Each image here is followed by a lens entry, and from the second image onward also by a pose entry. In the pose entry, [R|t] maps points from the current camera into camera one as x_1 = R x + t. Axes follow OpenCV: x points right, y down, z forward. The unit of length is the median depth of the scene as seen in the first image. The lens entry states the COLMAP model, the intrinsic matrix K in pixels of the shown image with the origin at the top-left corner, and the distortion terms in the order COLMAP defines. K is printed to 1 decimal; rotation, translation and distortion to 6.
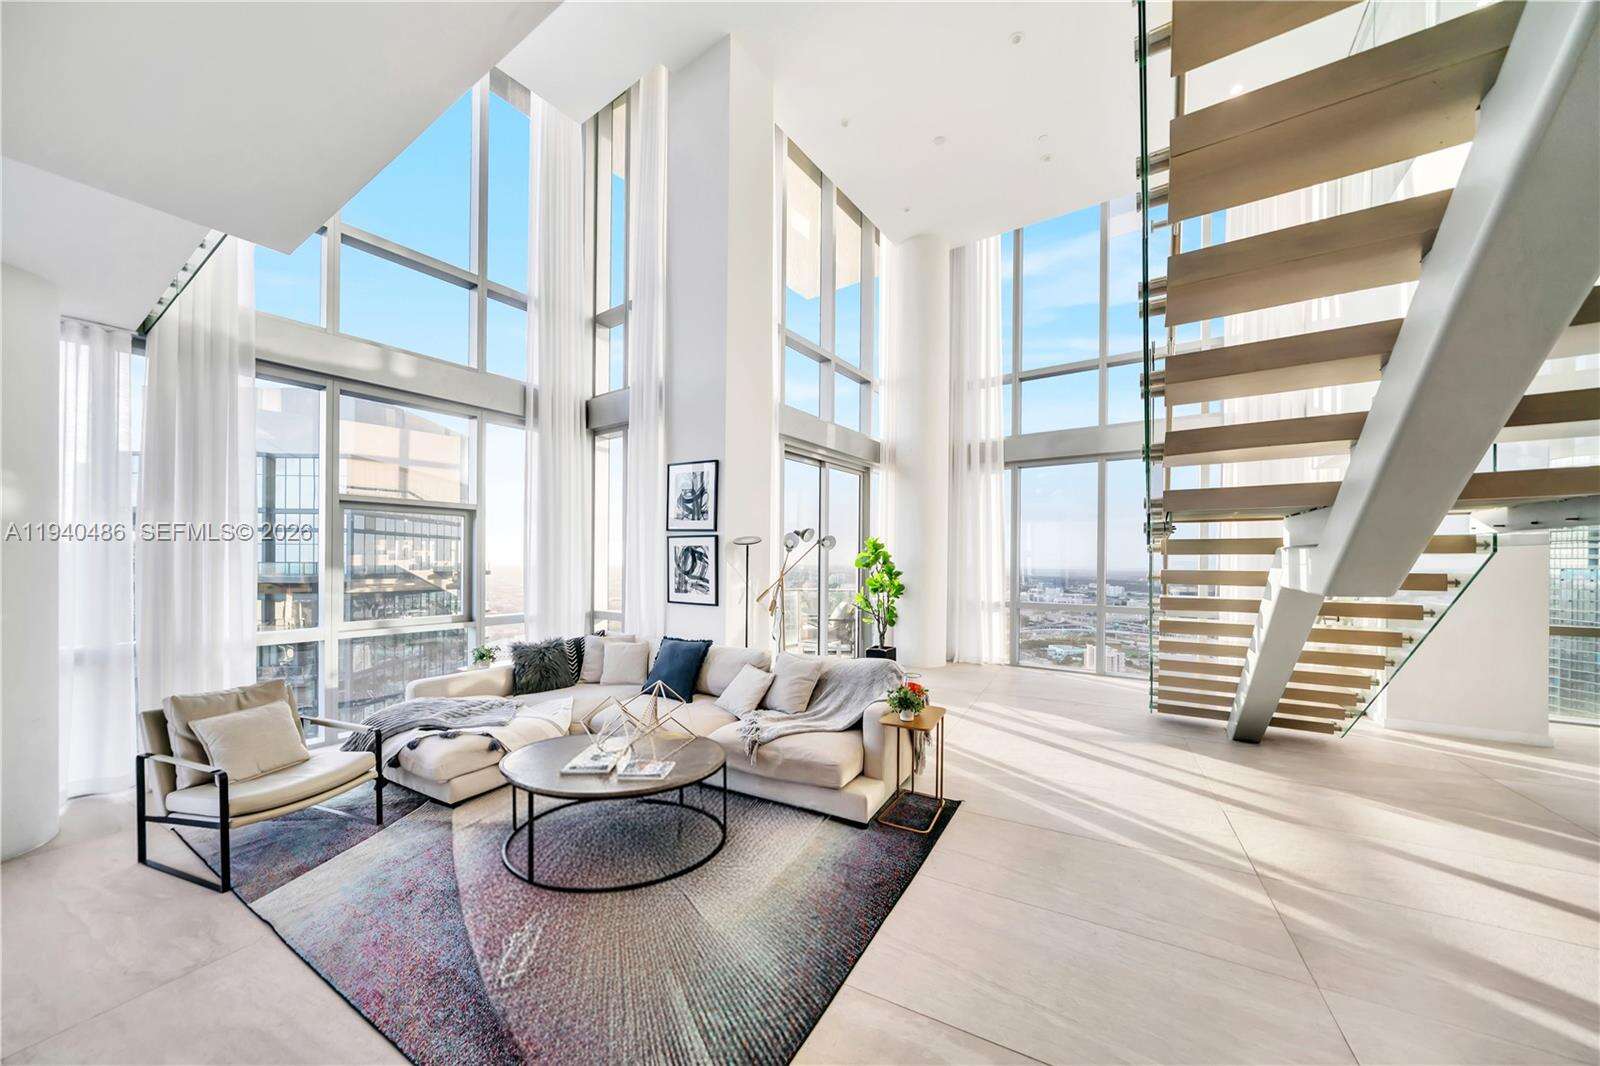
lens RADIAL K [[553.3, 0, 791.7], [0, 553.3, 562.6], [0, 0, 1]] dist [-0.007846, 0.000600]
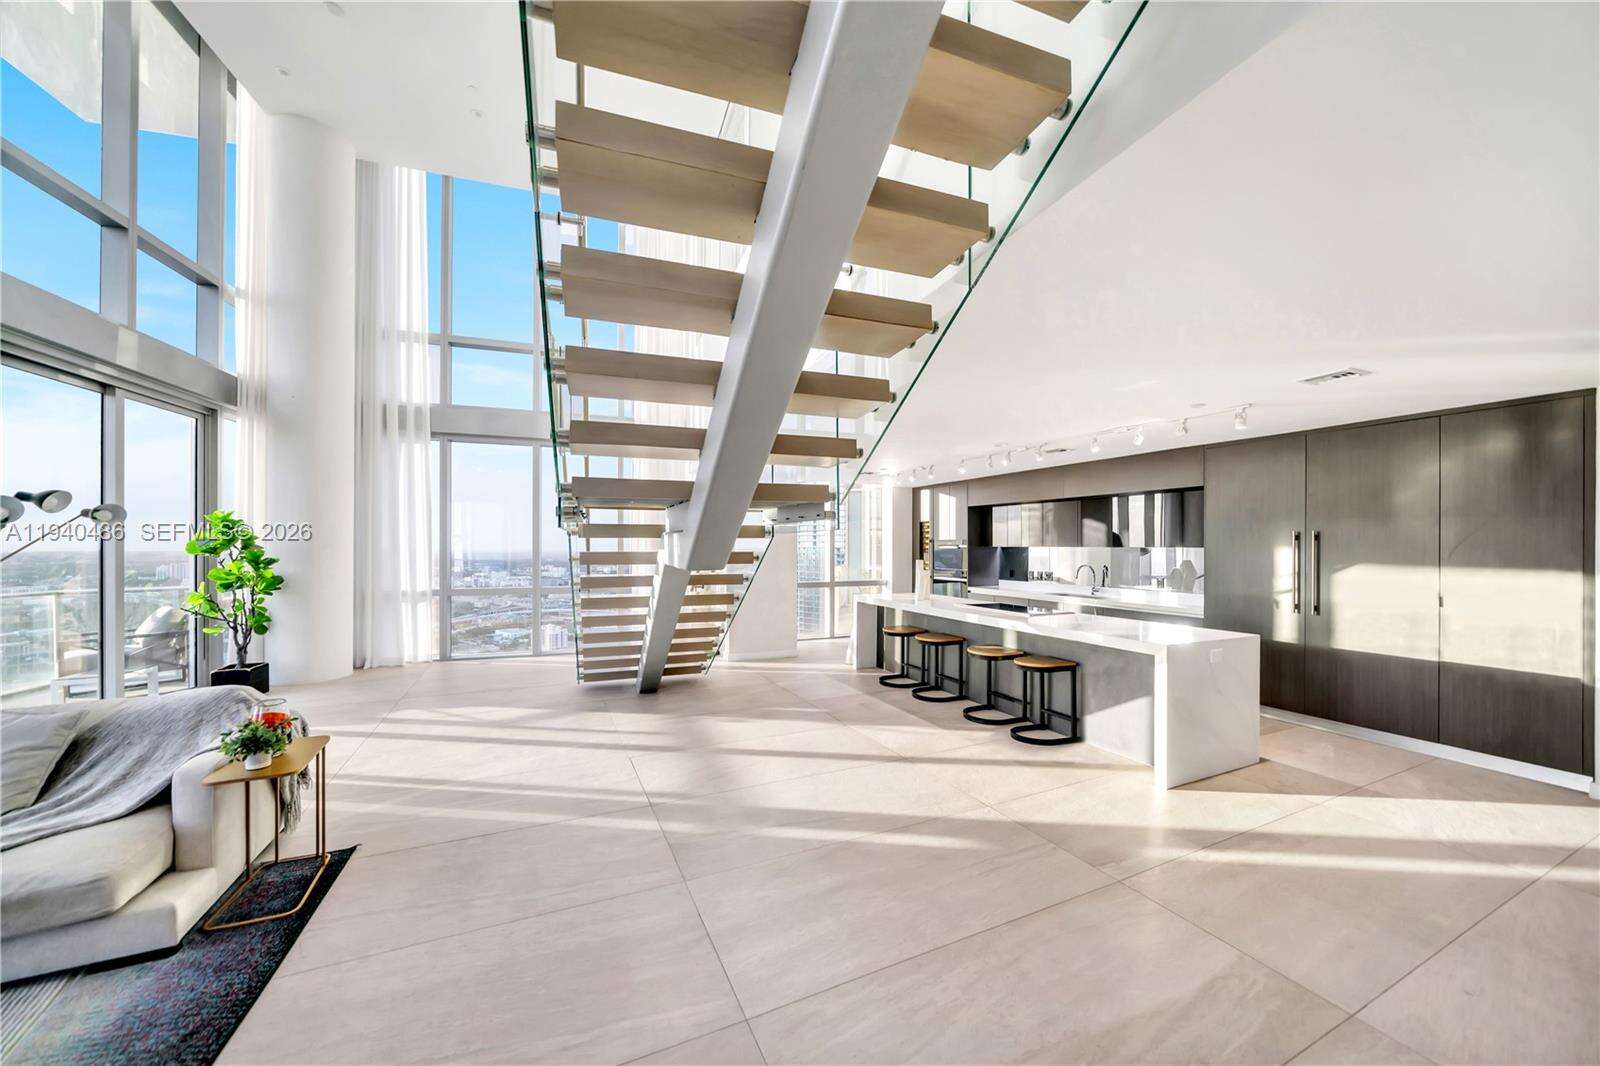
lens RADIAL K [[553.3, 0, 791.0], [0, 553.3, 546.4], [0, 0, 1]] dist [-0.007846, 0.000600]
pose [[0.599051, -0.006678, 0.800683, 0.034561], [0.004970, 0.999977, 0.004621, -0.000356], [-0.800695, 0.001211, 0.599071, 0.014958]]
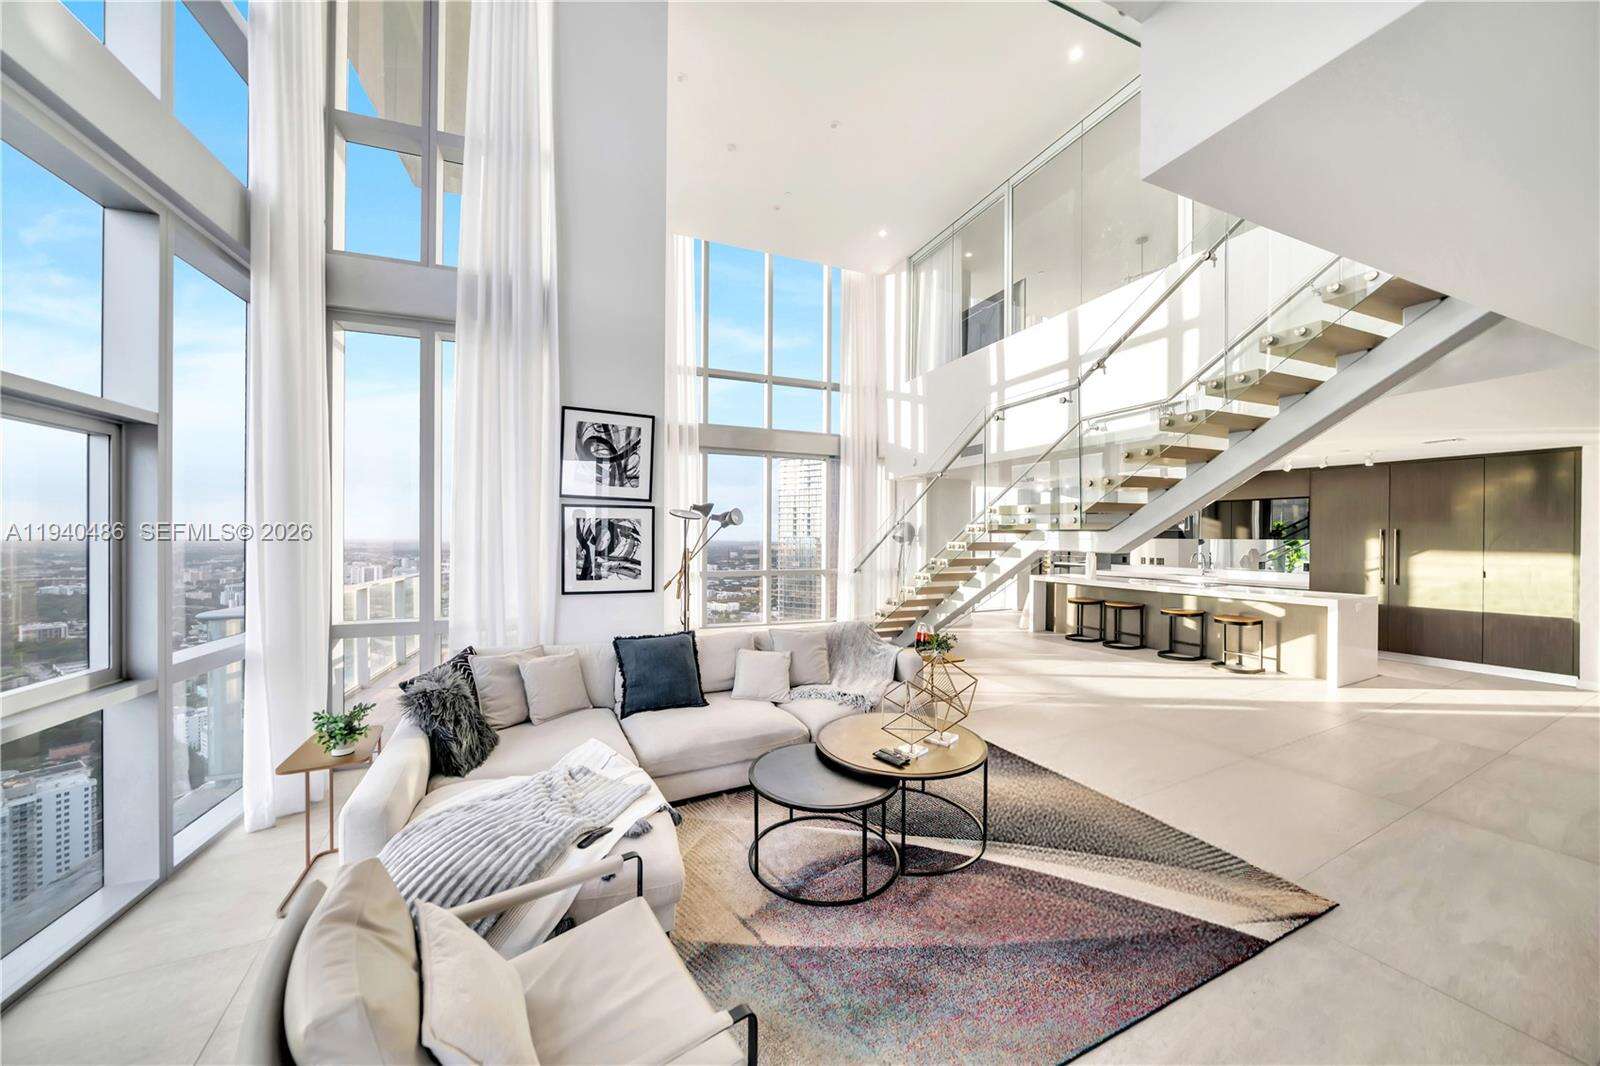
lens RADIAL K [[553.3, 0, 795.3], [0, 553.3, 537.1], [0, 0, 1]] dist [-0.007846, 0.000600]
pose [[0.556209, -0.006169, 0.831020, -0.702248], [0.002303, 0.999980, 0.005882, -0.007999], [-0.831039, -0.001358, 0.556212, 0.357177]]
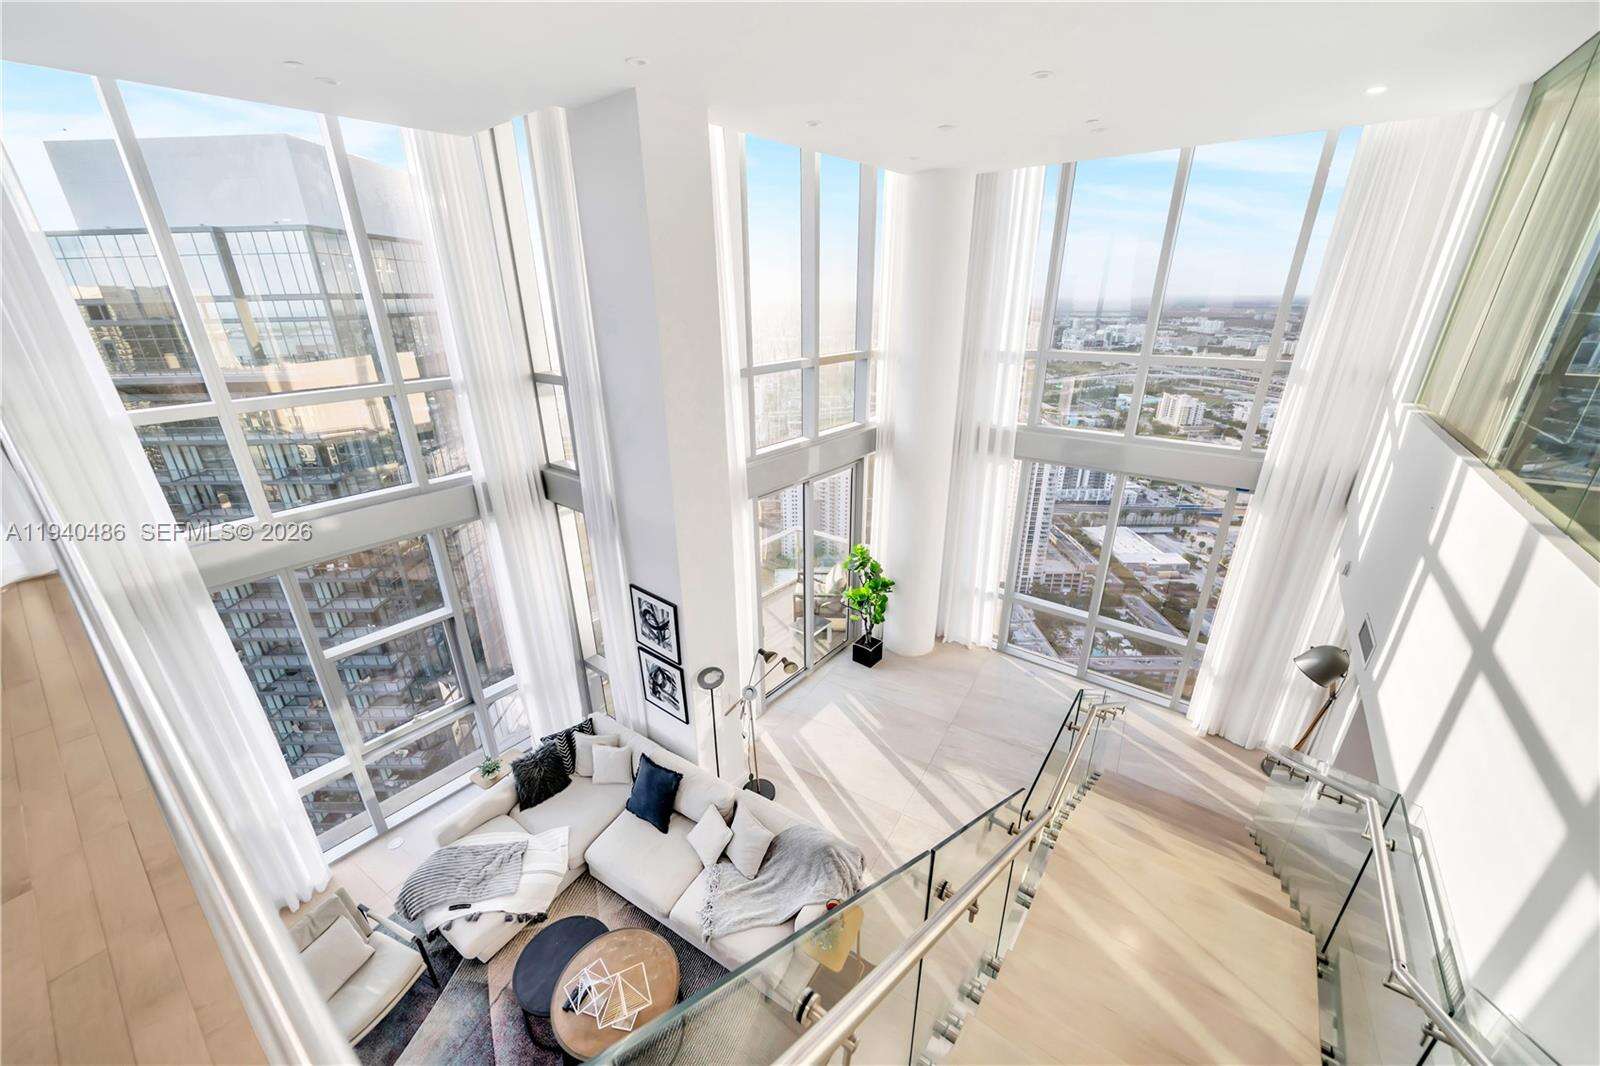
lens RADIAL K [[595.2, 0, 788.8], [0, 595.2, 539.7], [0, 0, 1]] dist [-0.003006, -0.000171]
pose [[0.997851, 0.001227, -0.065515, 0.137904], [0.023502, 0.926605, 0.375301, -0.685323], [0.061167, -0.376034, 0.924585, 0.067137]]
